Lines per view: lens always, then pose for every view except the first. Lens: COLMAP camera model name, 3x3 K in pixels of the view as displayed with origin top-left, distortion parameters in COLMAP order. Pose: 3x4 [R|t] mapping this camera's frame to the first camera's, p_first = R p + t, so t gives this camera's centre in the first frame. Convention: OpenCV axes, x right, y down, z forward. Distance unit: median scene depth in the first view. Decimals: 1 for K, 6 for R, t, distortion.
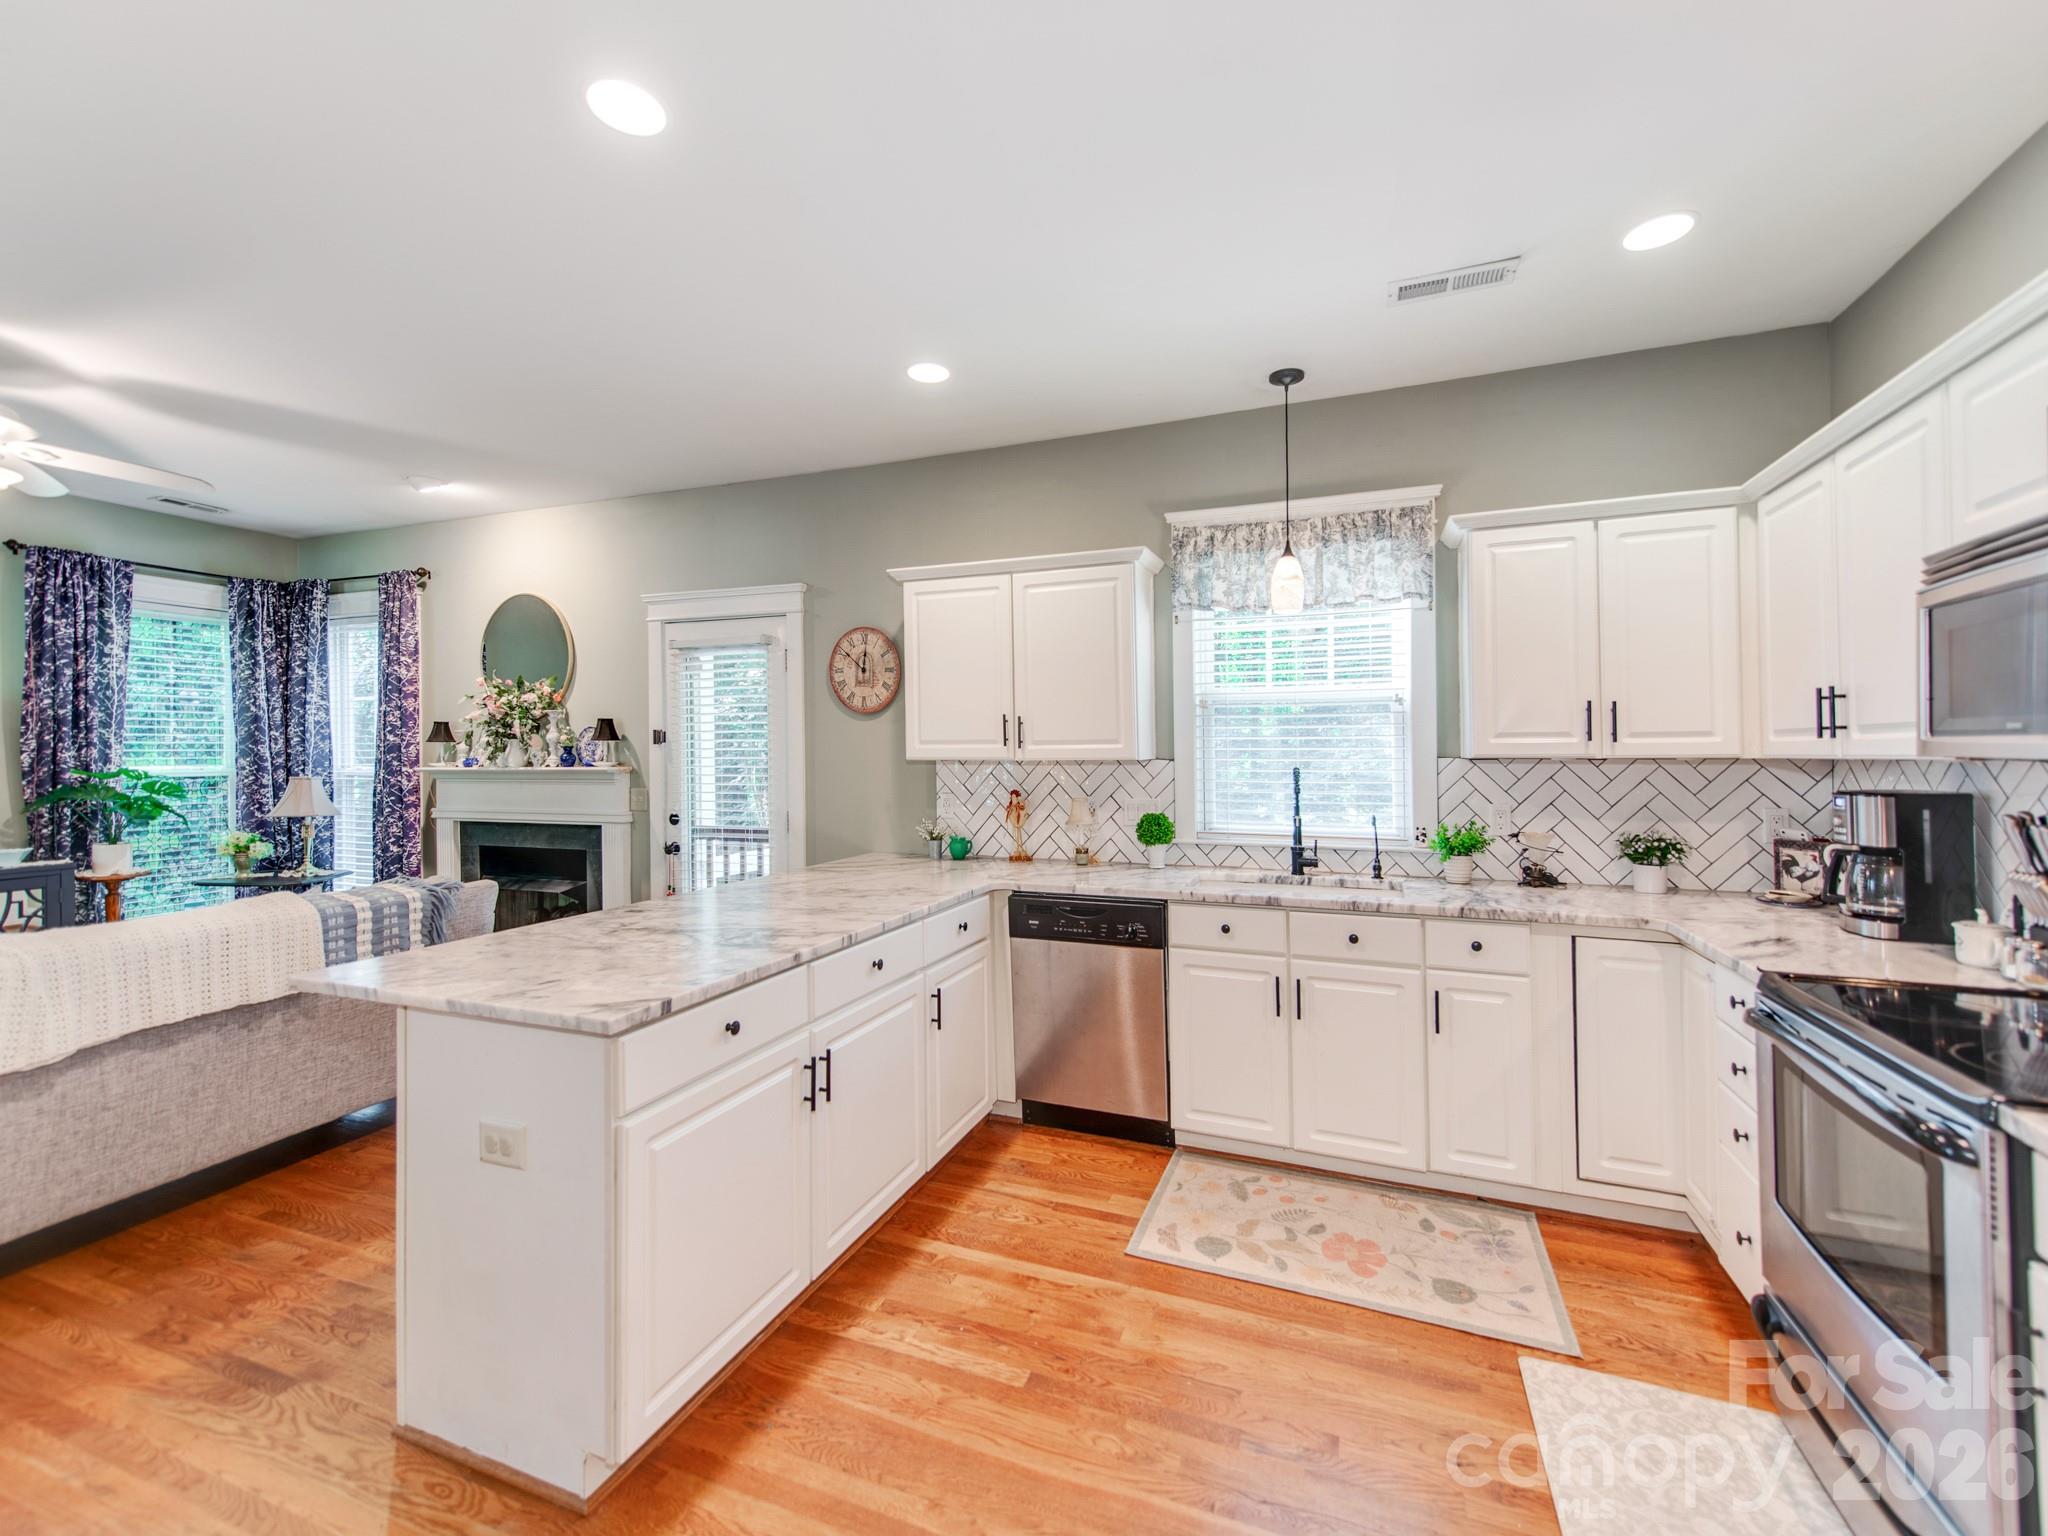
lens RADIAL K [[872.3, 0, 1003.6], [0, 872.3, 743.7], [0, 0, 1]] dist [0.025245, -0.002043]
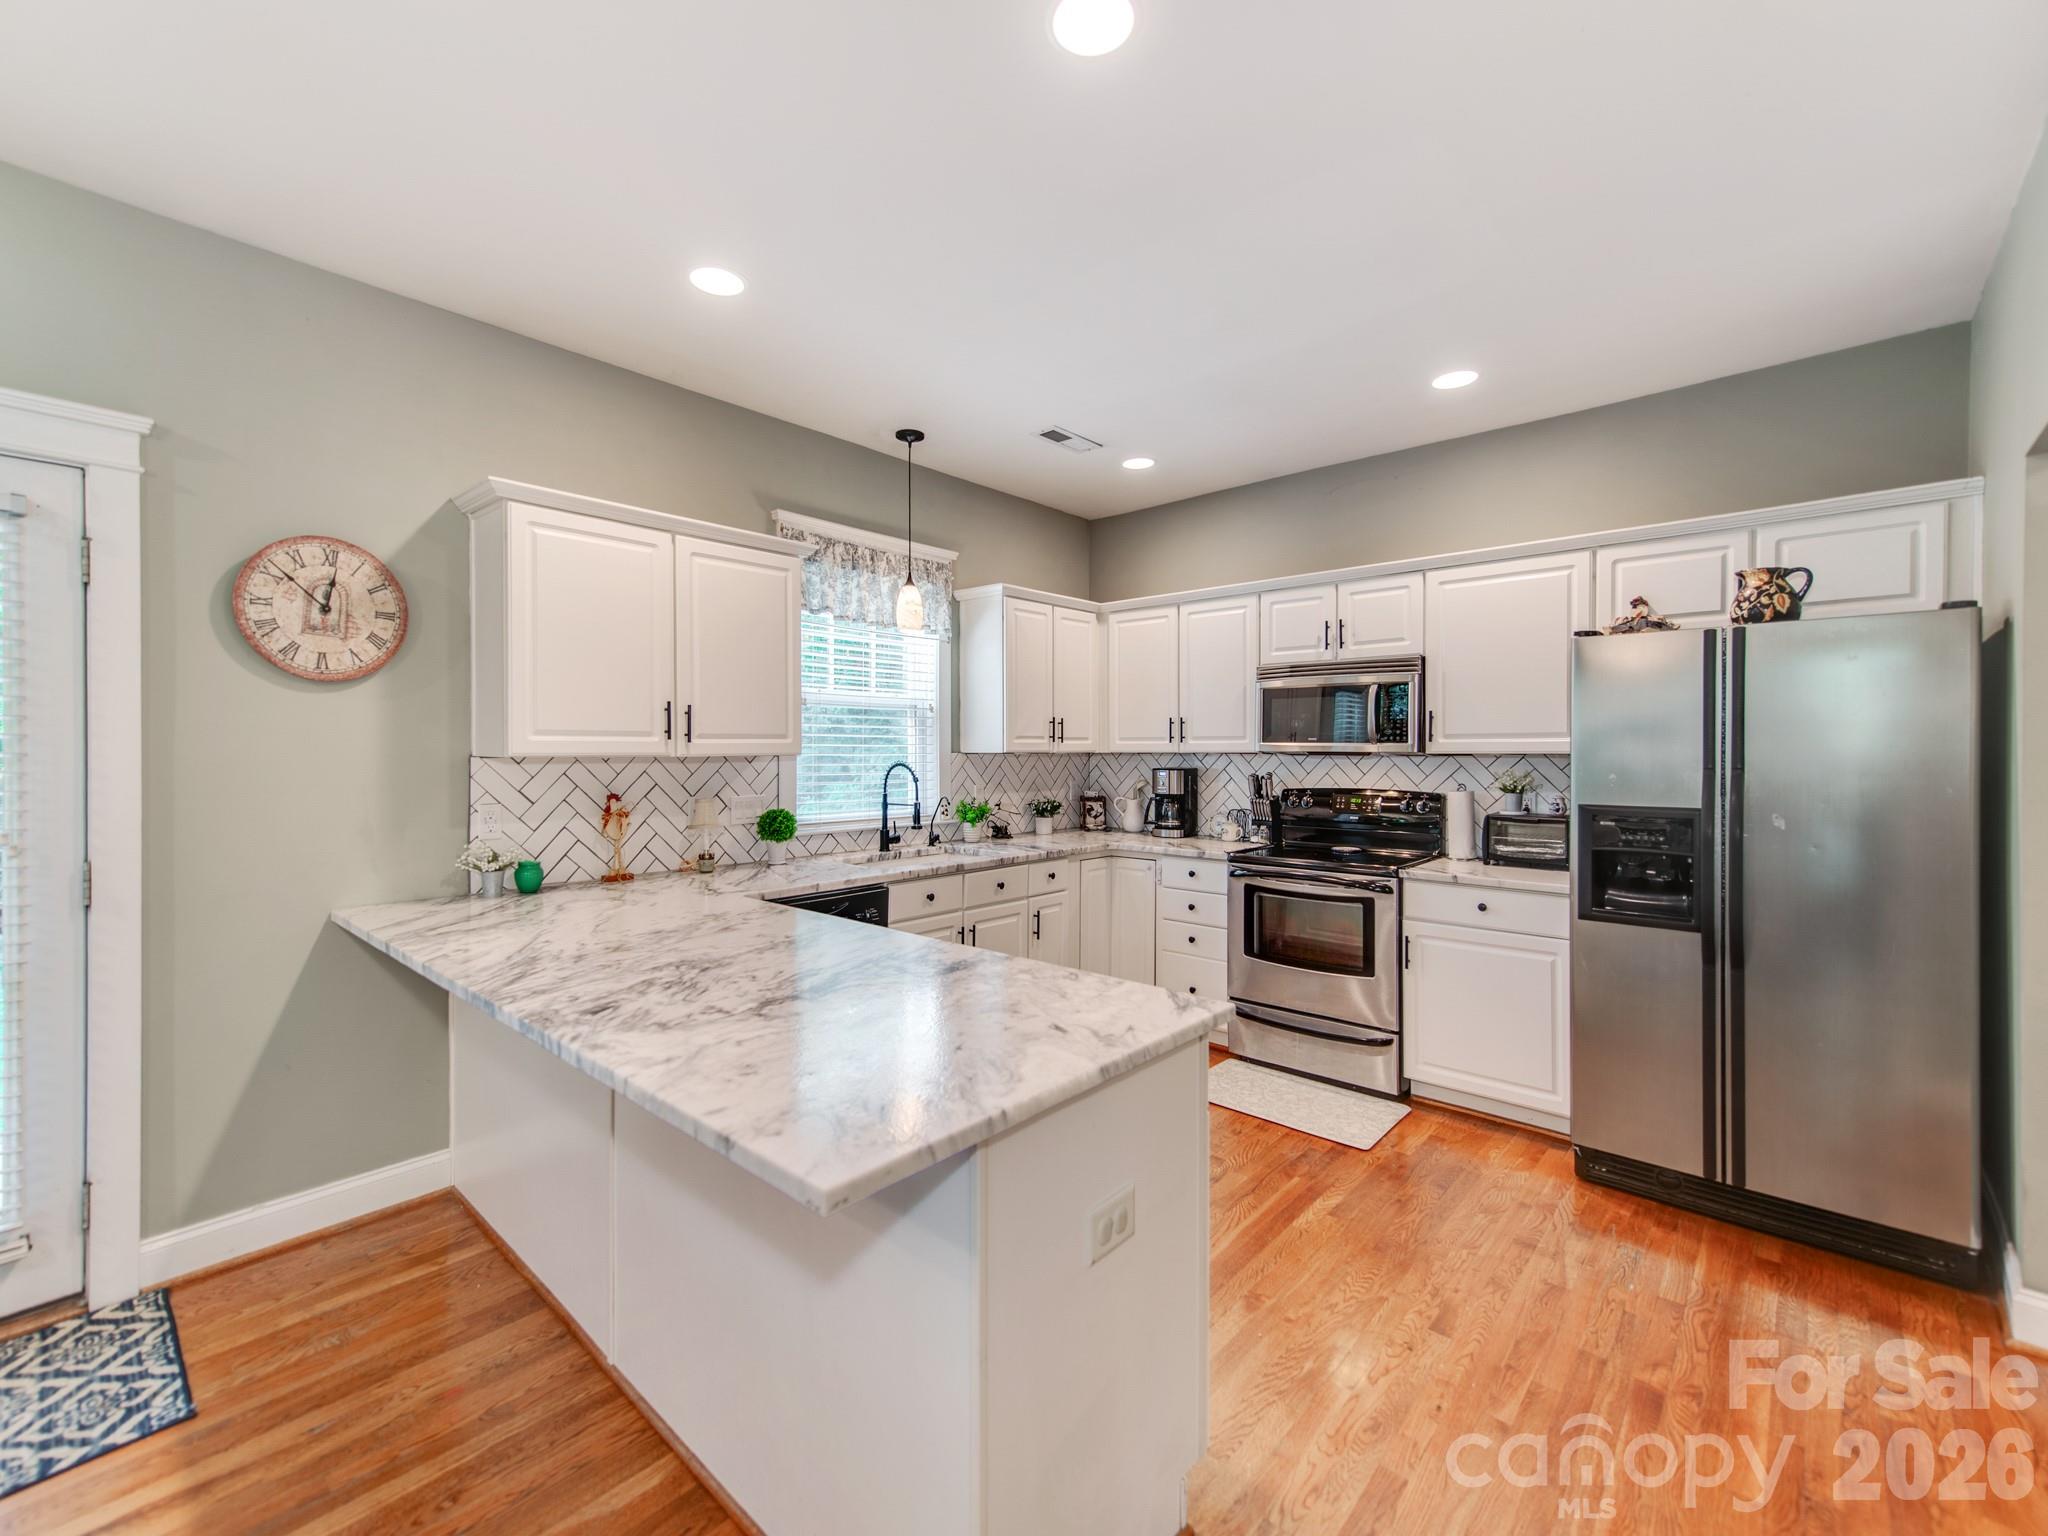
lens RADIAL K [[872.3, 0, 1032.9], [0, 872.3, 747.7], [0, 0, 1]] dist [0.025245, -0.002043]
pose [[0.337630, 0.006580, 0.941256, -0.695436], [-0.010639, 0.999938, -0.003174, 0.010291], [-0.941219, -0.008943, 0.337679, 0.406003]]
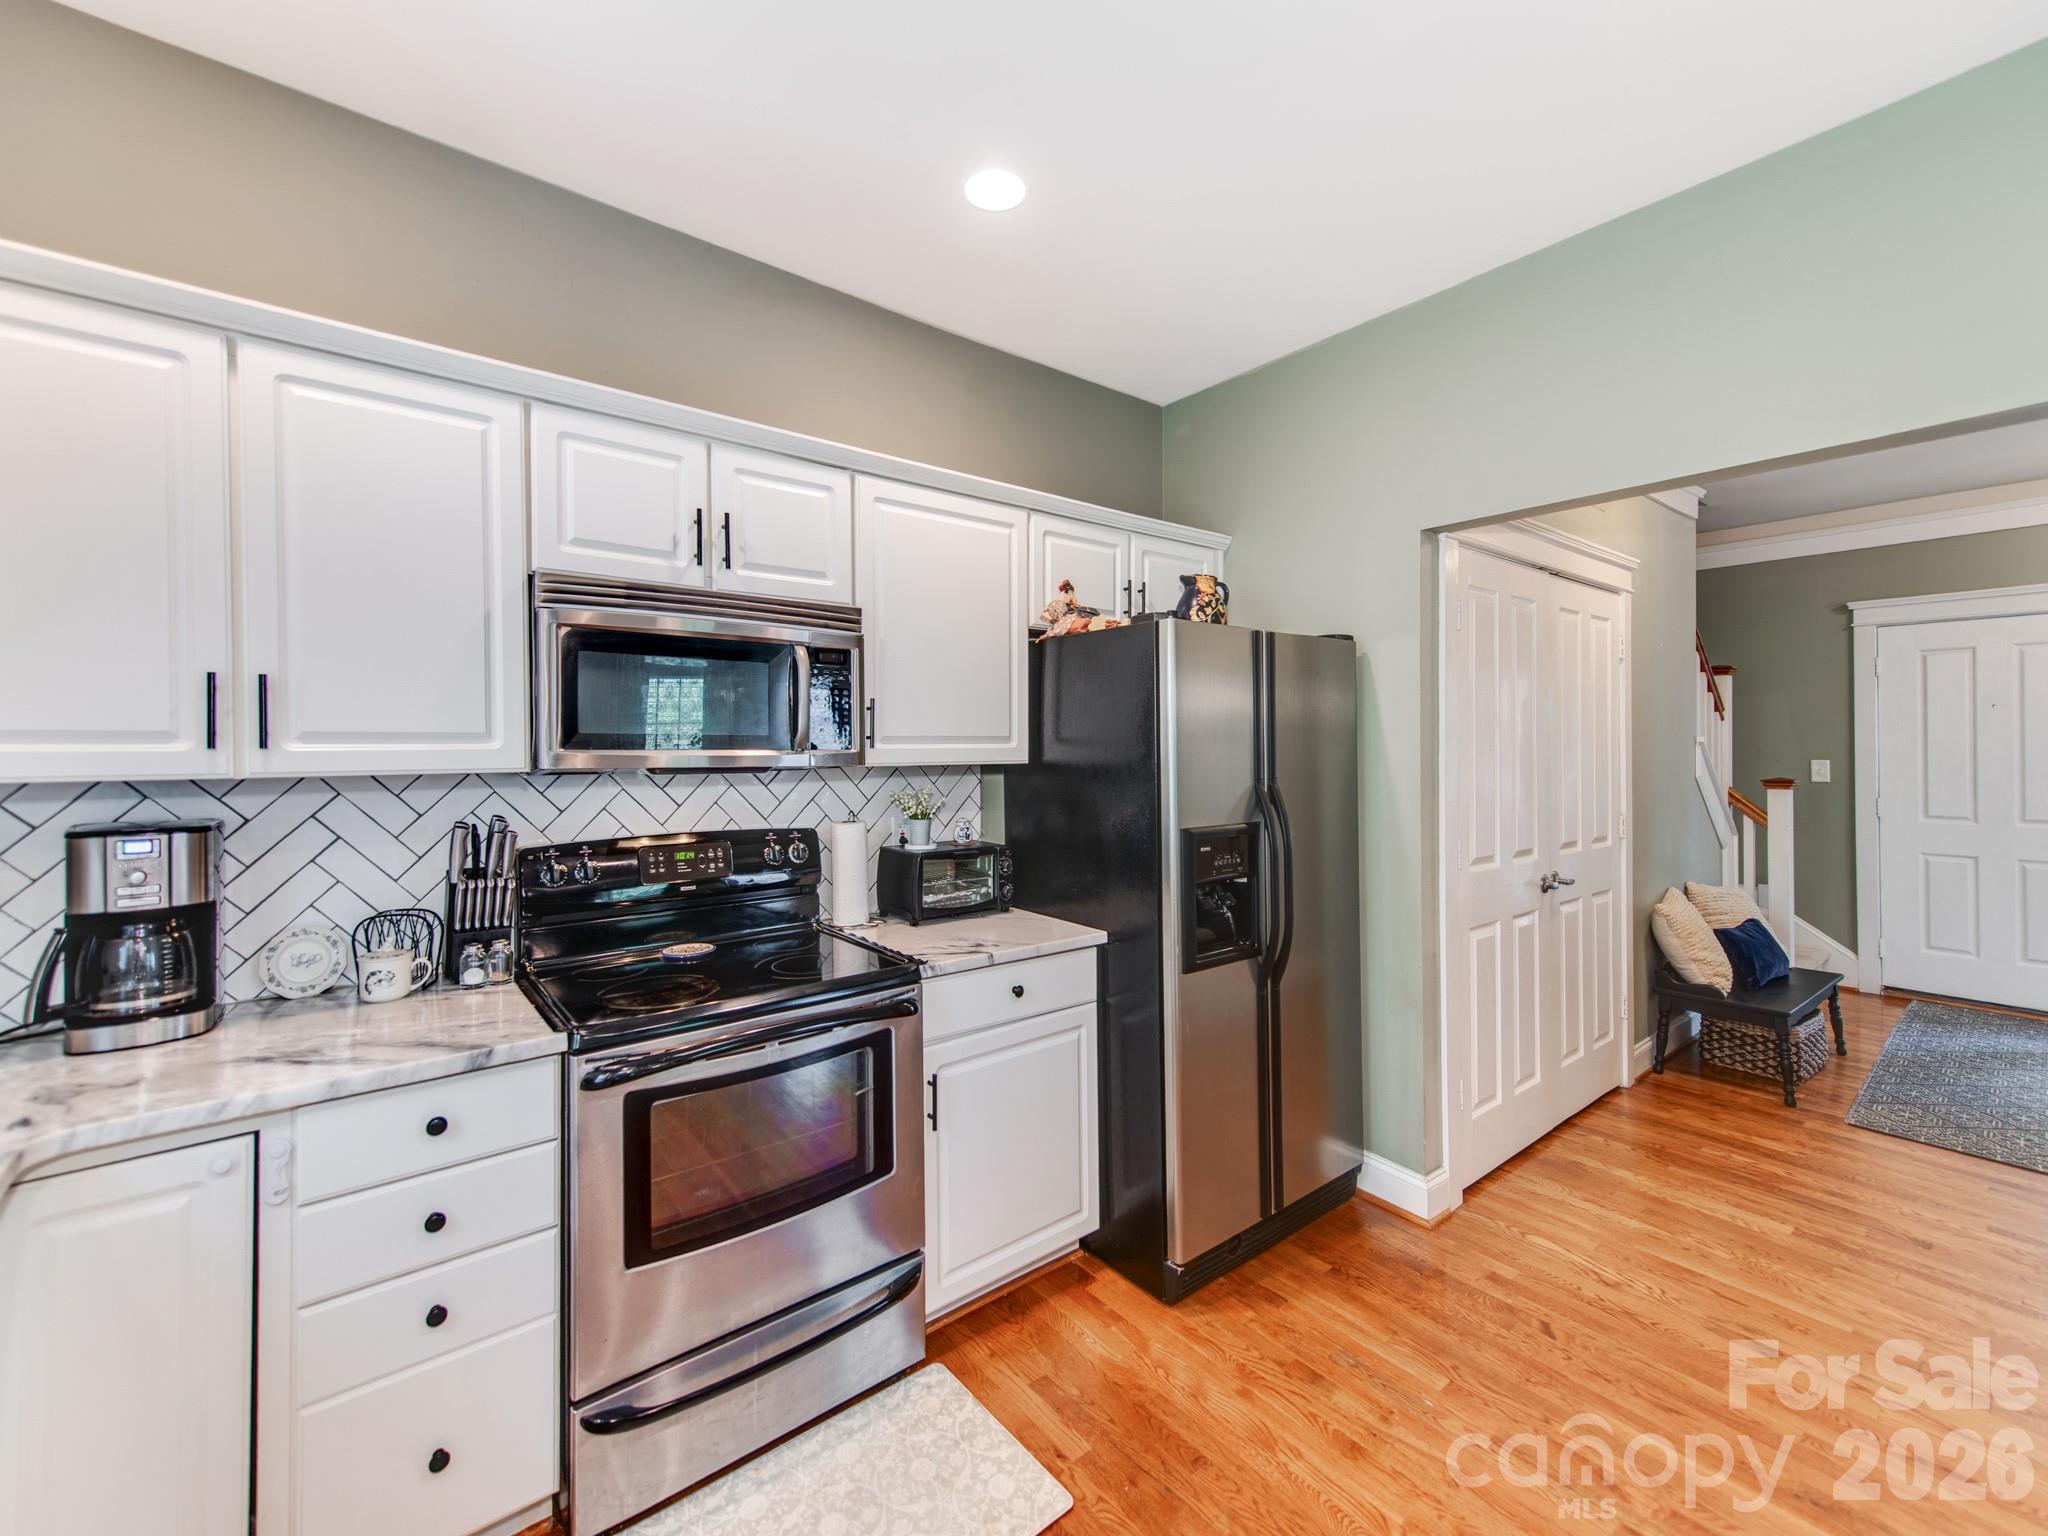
lens RADIAL K [[872.3, 0, 1024.9], [0, 872.3, 748.2], [0, 0, 1]] dist [0.025245, -0.002043]
pose [[-0.866146, 0.006306, 0.499751, 0.040378], [0.001650, 0.999951, -0.009758, 0.000961], [-0.499788, -0.007628, -0.866114, 0.827763]]
